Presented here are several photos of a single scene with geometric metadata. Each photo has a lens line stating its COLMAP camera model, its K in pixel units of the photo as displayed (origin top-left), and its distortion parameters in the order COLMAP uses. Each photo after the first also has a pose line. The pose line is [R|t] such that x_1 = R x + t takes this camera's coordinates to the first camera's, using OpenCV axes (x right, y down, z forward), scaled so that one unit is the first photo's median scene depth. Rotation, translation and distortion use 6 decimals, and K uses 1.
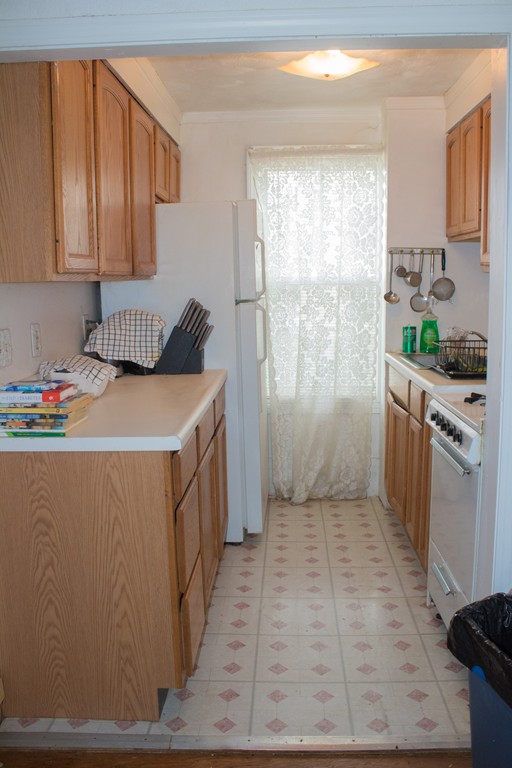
lens RADIAL K [[659.9, 0, 256.0], [0, 659.9, 384.0], [0, 0, 1]] dist [-0.168850, 0.153205]
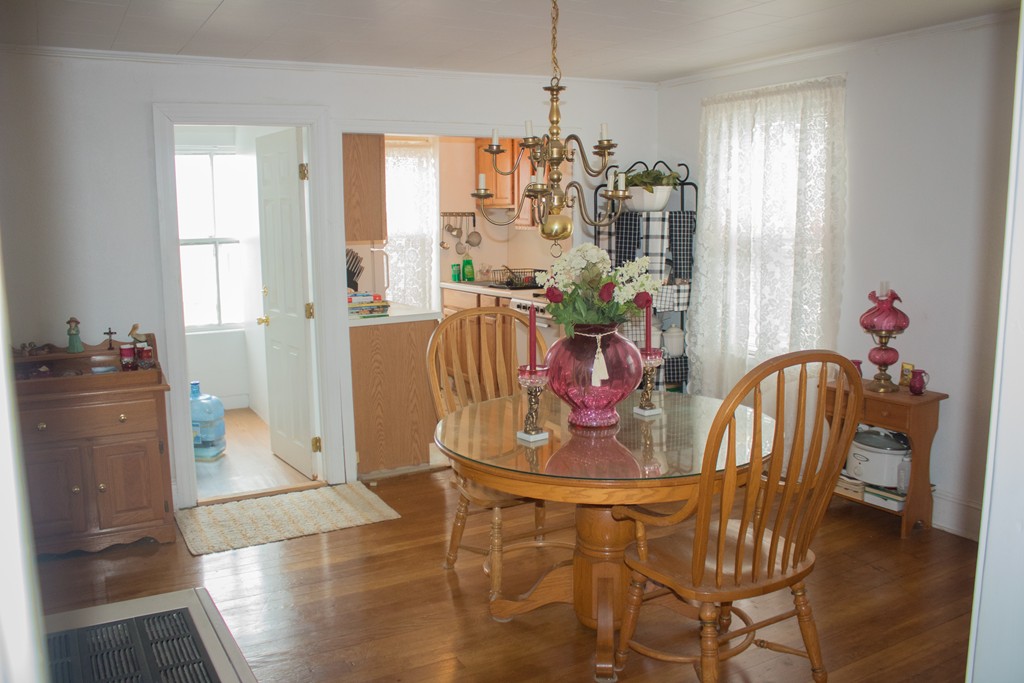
lens RADIAL K [[879.9, 0, 512.0], [0, 879.9, 341.5], [0, 0, 1]] dist [-0.168850, 0.153205]
pose [[0.852234, -0.068985, 0.518593, -0.727581], [0.077634, 0.996969, 0.005040, 0.091224], [-0.517369, 0.035965, 0.855006, -0.806497]]
